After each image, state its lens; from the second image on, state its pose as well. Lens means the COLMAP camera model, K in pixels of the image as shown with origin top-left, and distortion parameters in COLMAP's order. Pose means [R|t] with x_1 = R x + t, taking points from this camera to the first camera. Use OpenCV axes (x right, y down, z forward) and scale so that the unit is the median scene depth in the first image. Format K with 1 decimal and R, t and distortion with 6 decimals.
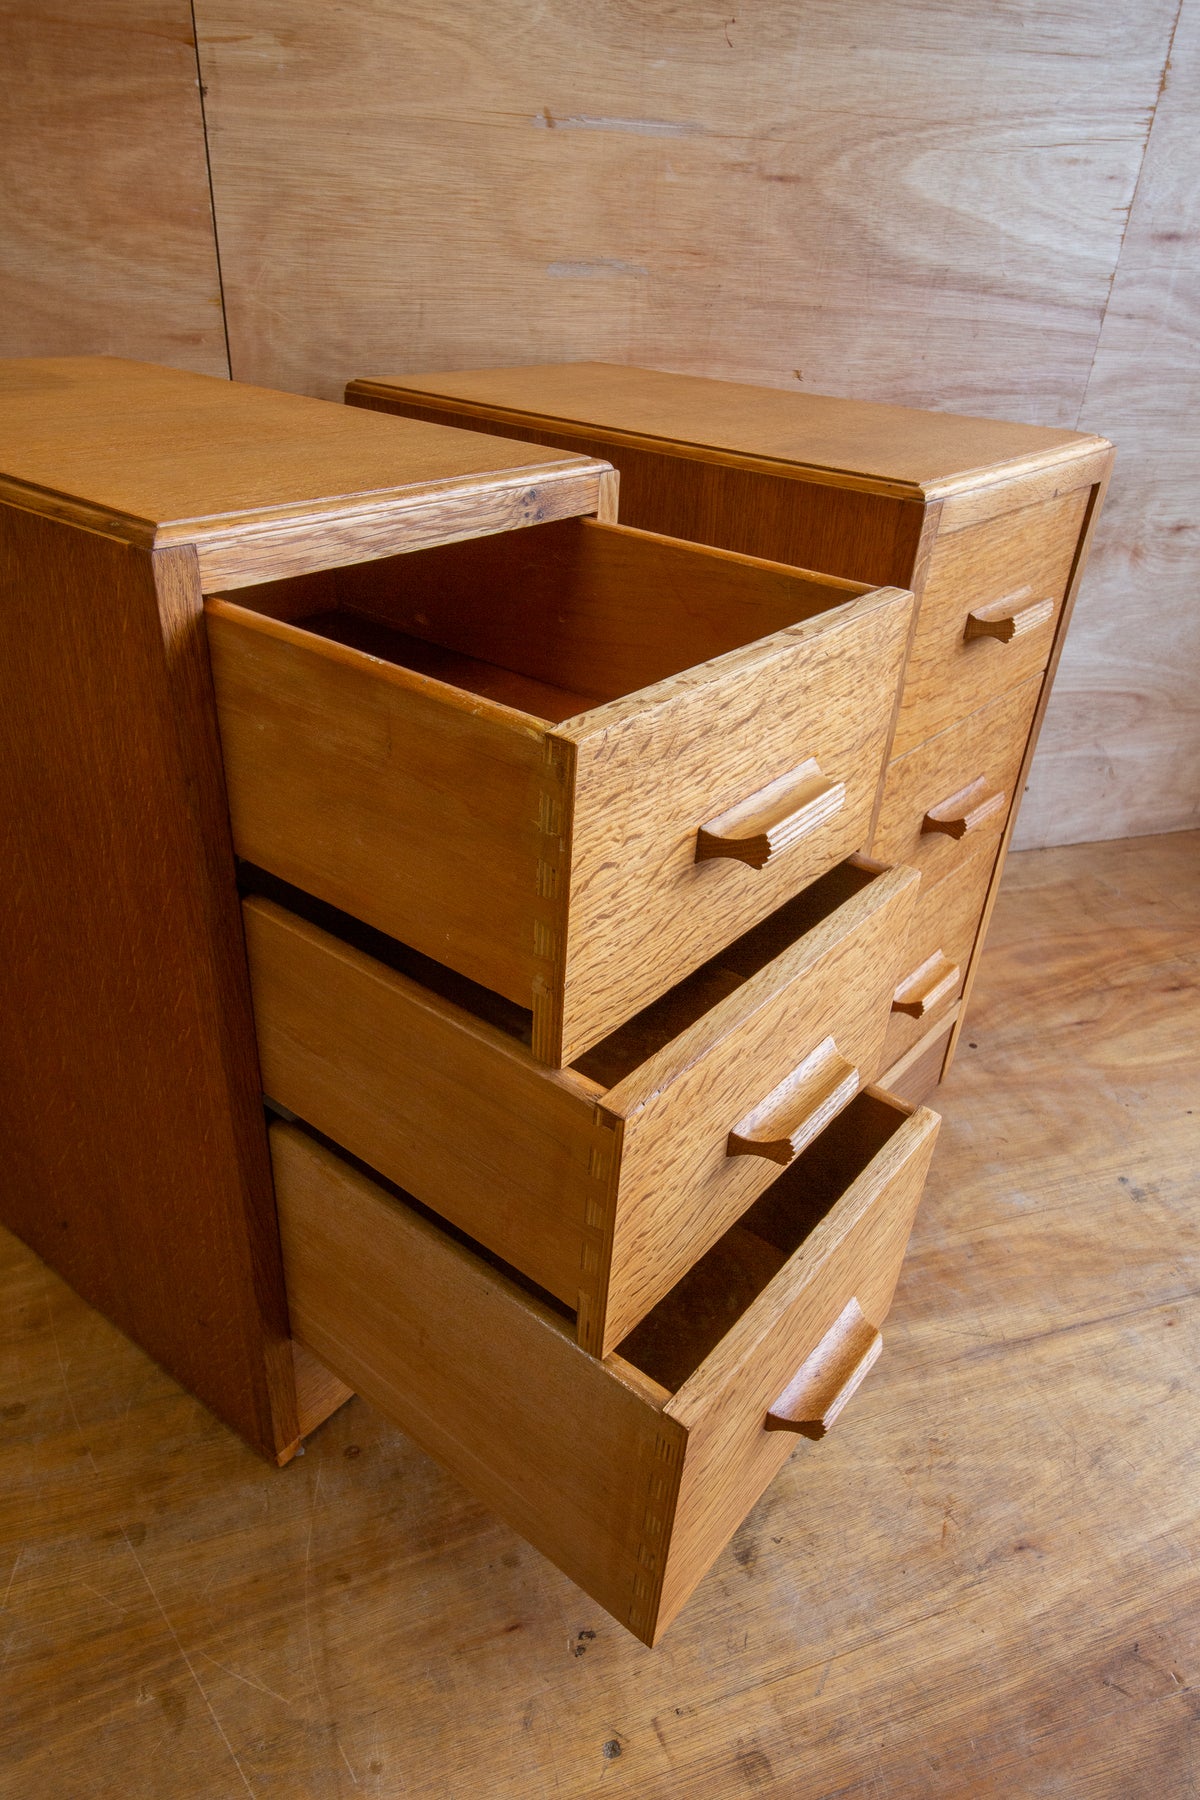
lens RADIAL K [[1157.1, 0, 600.0], [0, 1157.1, 900.0], [0, 0, 1]] dist [0.074026, -0.047873]
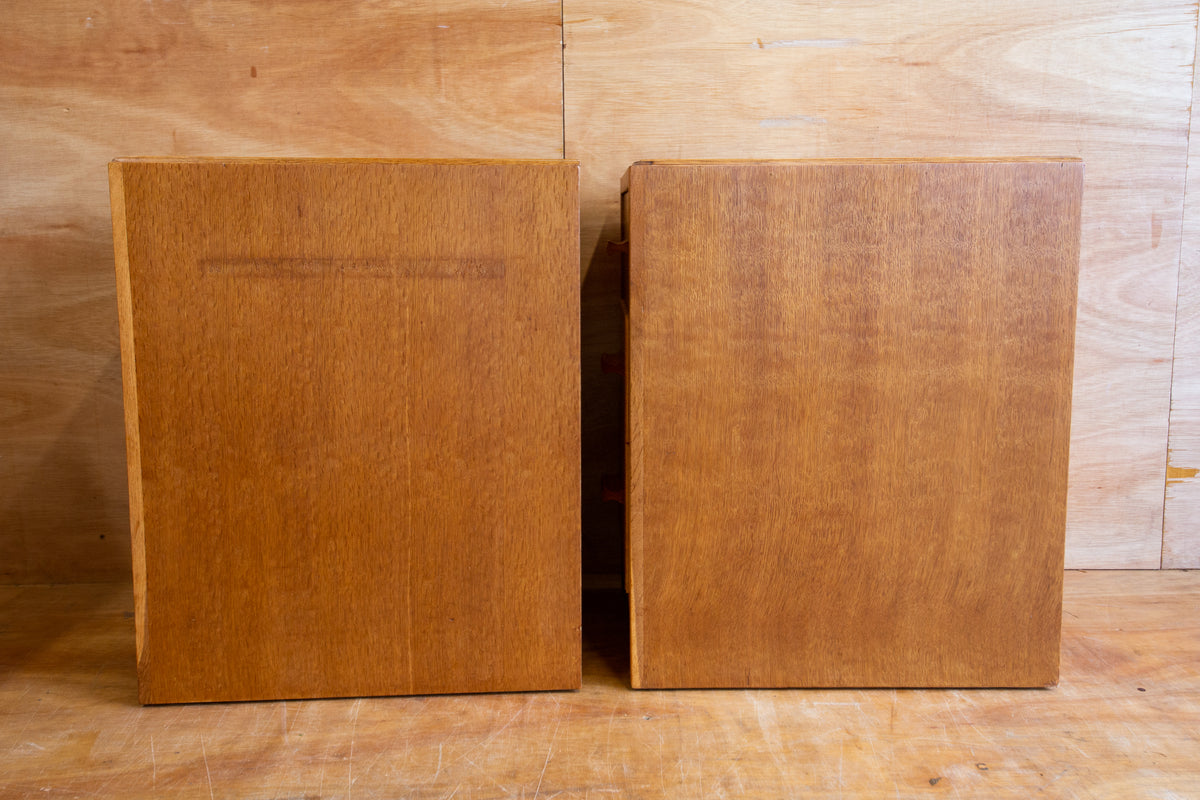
lens RADIAL K [[949.0, 0, 609.4], [0, 949.0, 343.0], [0, 0, 1]] dist [0.079399, -0.054754]
pose [[0.955279, -0.022221, -0.294870, 0.138788], [-0.096711, 0.918856, -0.382557, 0.261318], [0.279444, 0.393966, 0.875615, -0.078863]]
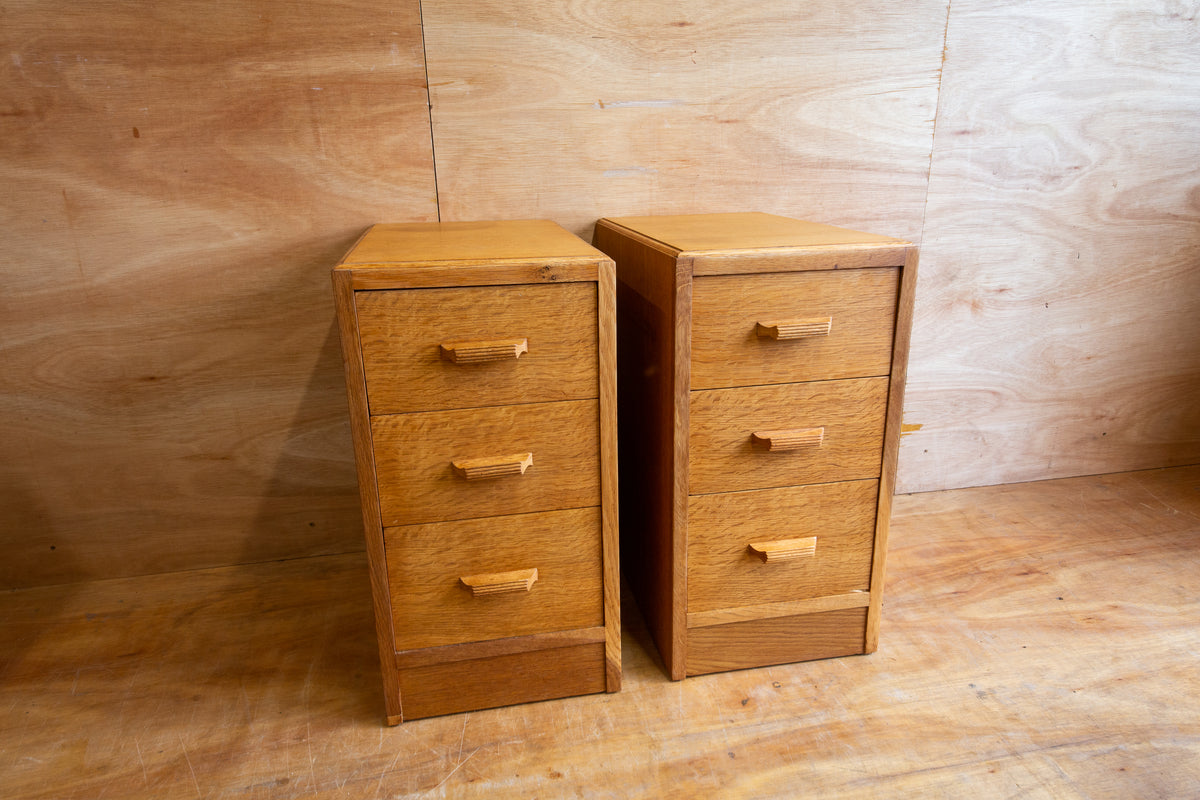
lens RADIAL K [[771.4, 0, 601.3], [0, 771.4, 401.7], [0, 0, 1]] dist [0.074026, -0.047873]
pose [[0.989575, -0.027953, -0.141281, 0.122204], [-0.002431, 0.977601, -0.210452, 0.094263], [0.144000, 0.208601, 0.967342, -0.146966]]
